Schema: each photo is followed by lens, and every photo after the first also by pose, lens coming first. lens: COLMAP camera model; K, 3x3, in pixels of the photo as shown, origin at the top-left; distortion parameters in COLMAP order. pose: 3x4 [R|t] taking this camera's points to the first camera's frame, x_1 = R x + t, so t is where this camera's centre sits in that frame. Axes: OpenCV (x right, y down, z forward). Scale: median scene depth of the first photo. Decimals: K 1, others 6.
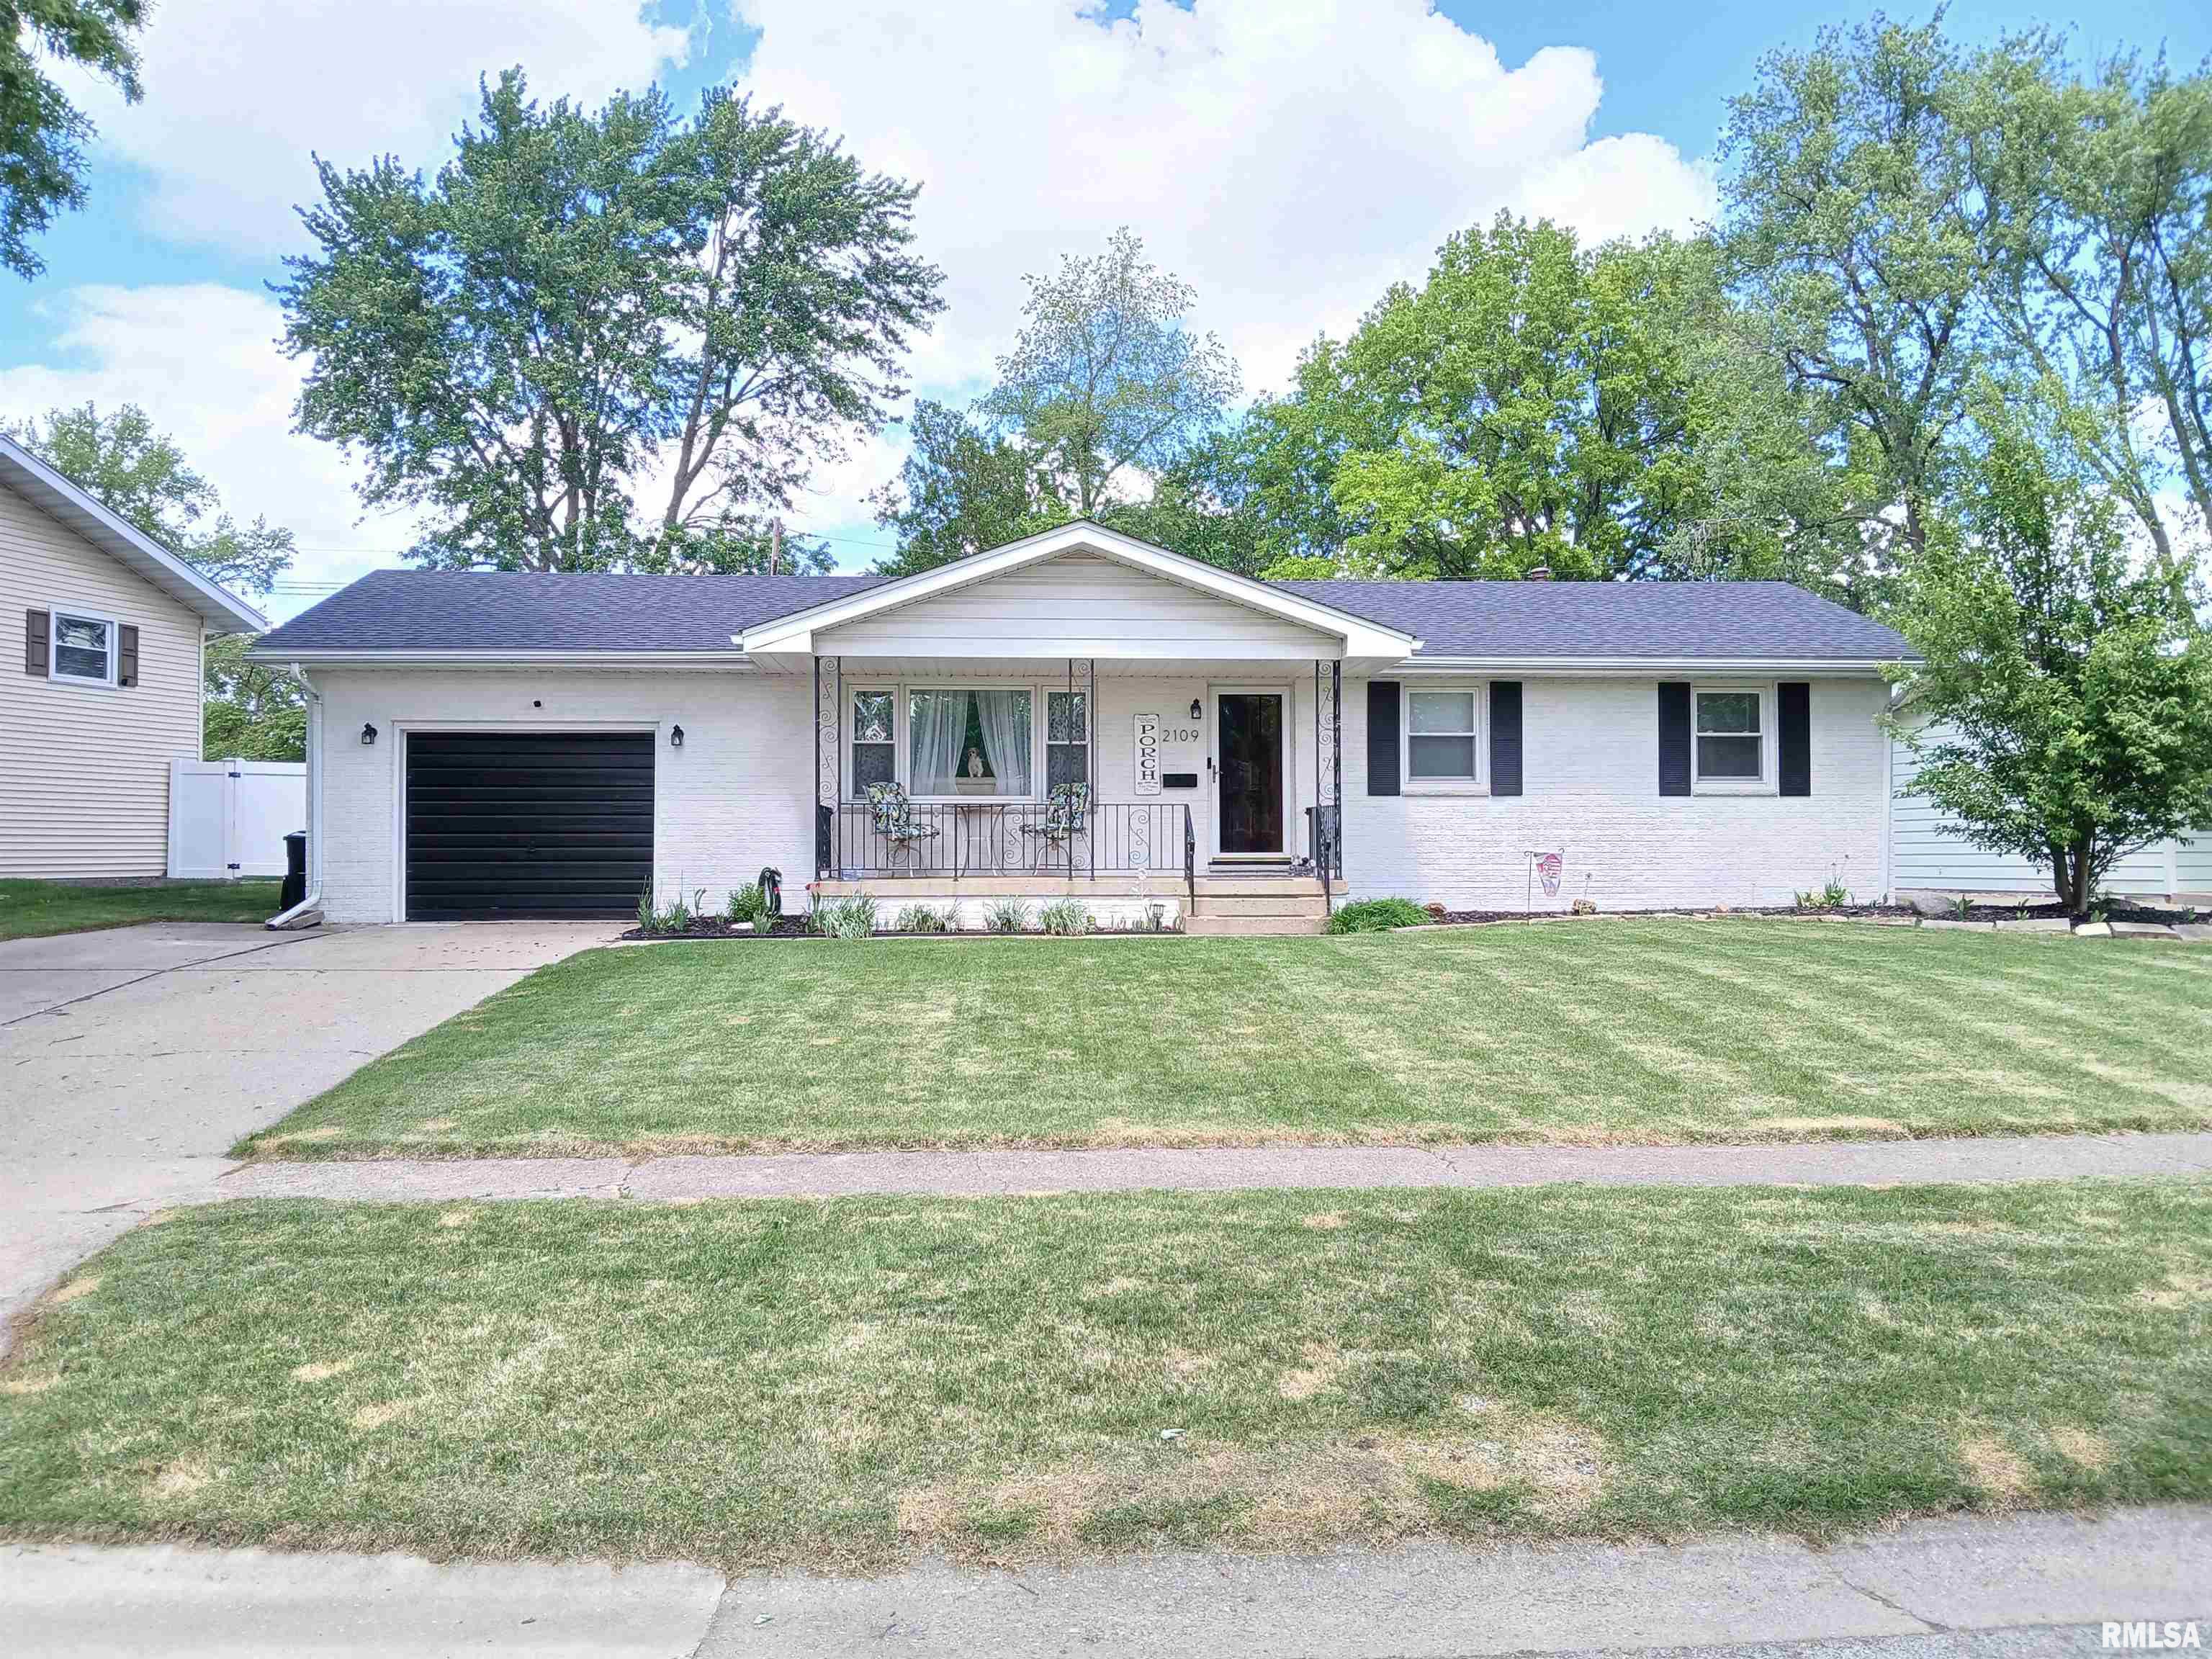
lens RADIAL K [[1717.2, 0, 1102.9], [0, 1717.2, 839.7], [0, 0, 1]] dist [0.053058, -0.110211]
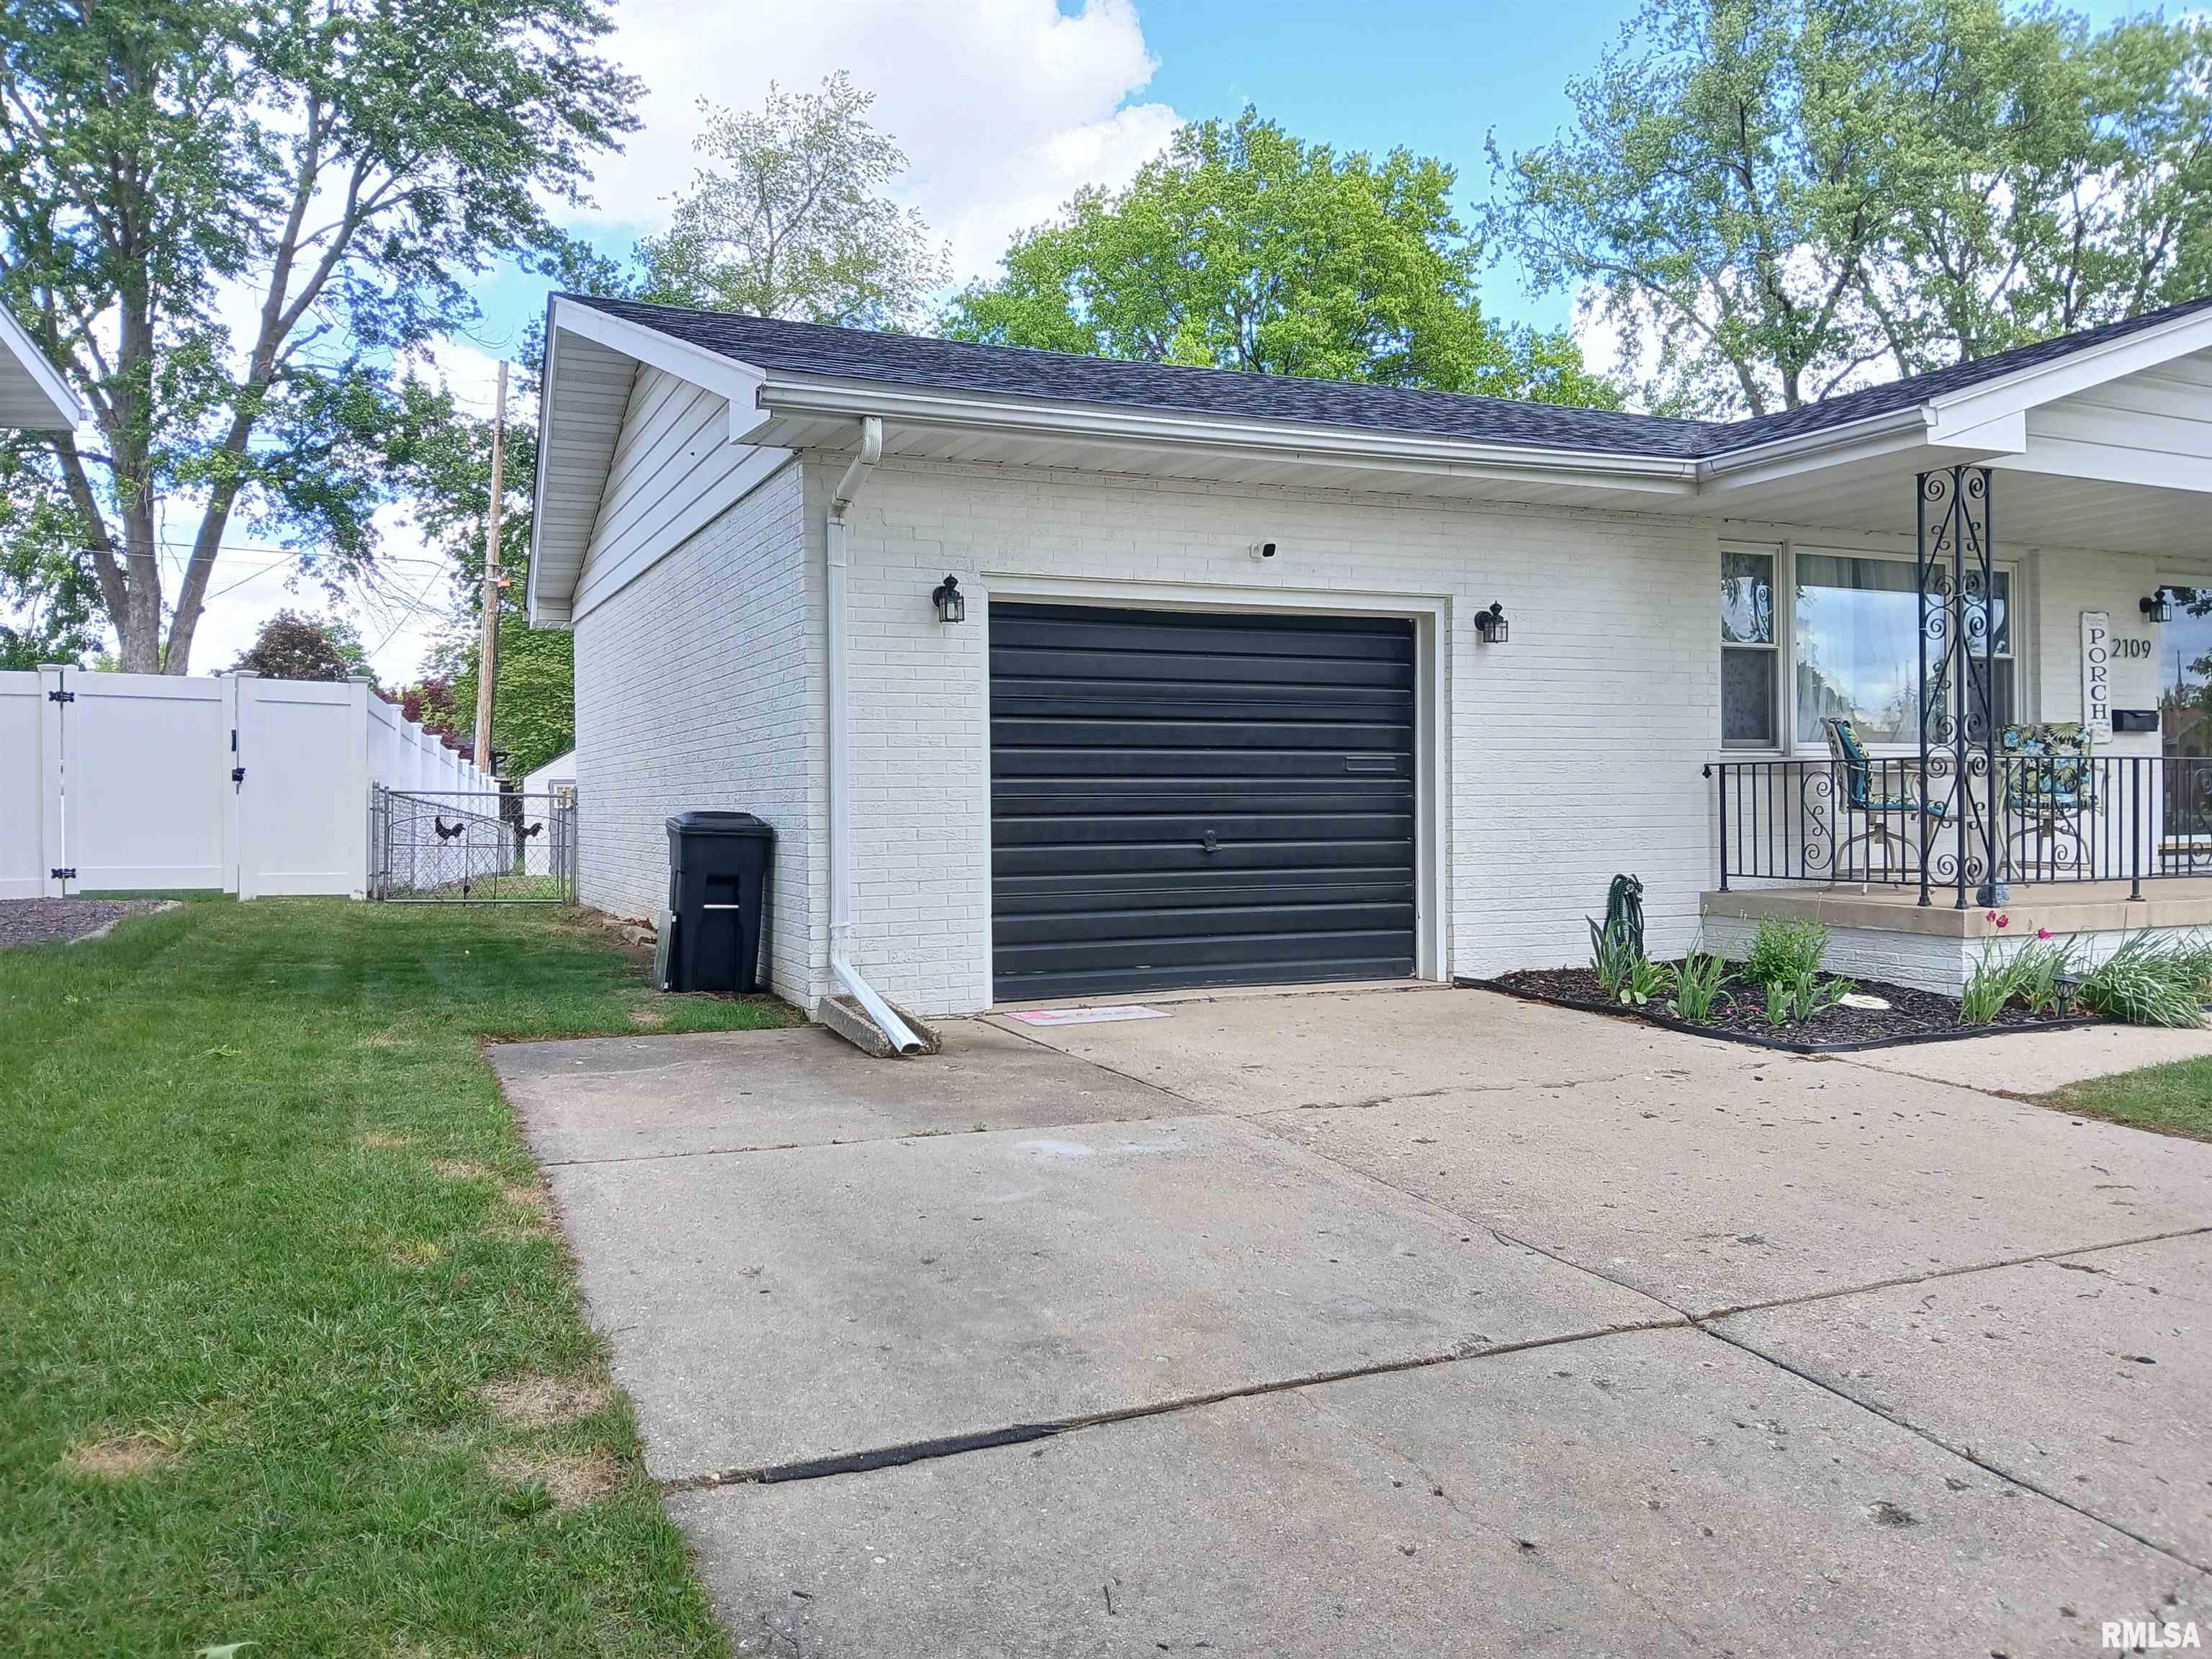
lens RADIAL K [[1717.2, 0, 1075.4], [0, 1717.2, 773.0], [0, 0, 1]] dist [0.053058, -0.110211]
pose [[0.934835, -0.000036, 0.355083, -0.528105], [0.004085, 0.999935, -0.010652, -0.009953], [-0.355059, 0.011409, 0.934774, 0.540929]]
